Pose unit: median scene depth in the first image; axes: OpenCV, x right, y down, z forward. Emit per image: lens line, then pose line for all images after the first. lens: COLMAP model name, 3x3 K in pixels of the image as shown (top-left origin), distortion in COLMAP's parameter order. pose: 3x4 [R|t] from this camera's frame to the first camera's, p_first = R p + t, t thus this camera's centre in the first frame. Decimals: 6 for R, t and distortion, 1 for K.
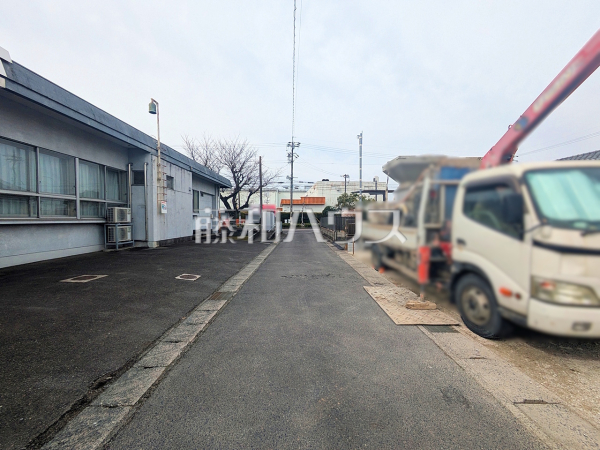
lens RADIAL K [[240.0, 0, 300.0], [0, 240.0, 225.0], [0, 0, 1]] dist [-0.000925, -0.000166]
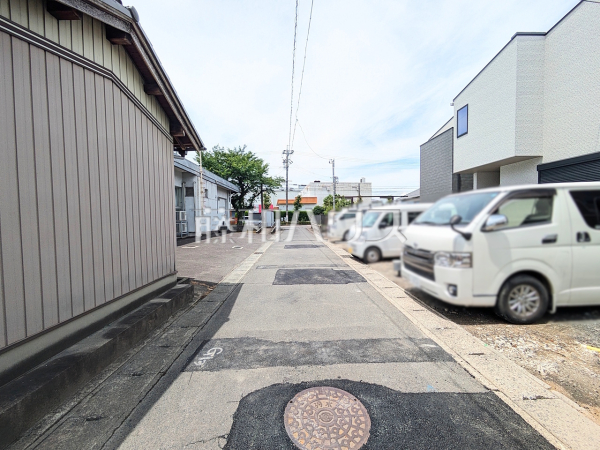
lens RADIAL K [[240.0, 0, 300.0], [0, 240.0, 225.0], [0, 0, 1]] dist [-0.000925, -0.000166]
pose [[0.999630, -0.017738, 0.020639, 0.001339], [0.017560, 0.999807, 0.008763, 0.017327], [-0.020791, -0.008397, 0.999749, -0.556287]]
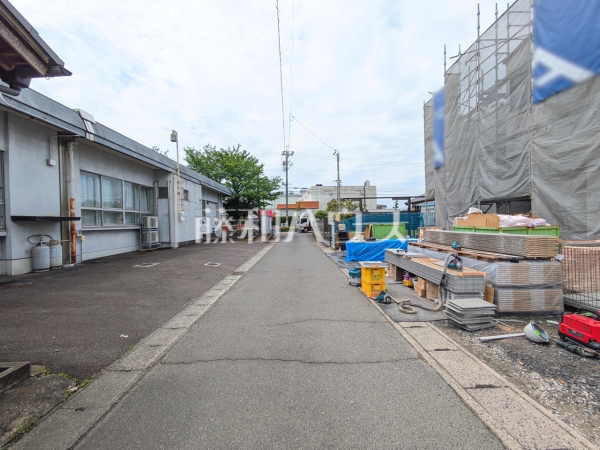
lens RADIAL K [[240.0, 0, 300.0], [0, 240.0, 225.0], [0, 0, 1]] dist [-0.000925, -0.000166]
pose [[0.999656, -0.023787, 0.011071, 0.029248], [0.023944, 0.999611, -0.014276, 0.008954], [-0.010727, 0.014536, 0.999837, -0.266469]]
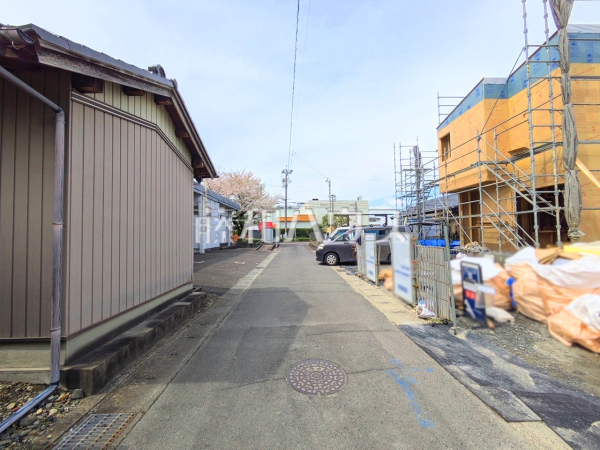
lens RADIAL K [[240.0, 0, 300.0], [0, 240.0, 225.0], [0, 0, 1]] dist [-0.000925, -0.000166]
pose [[0.999501, -0.017105, 0.026563, 0.000808], [0.018729, 0.997892, -0.062134, 0.019397], [-0.025444, 0.062601, 0.997714, -0.641039]]
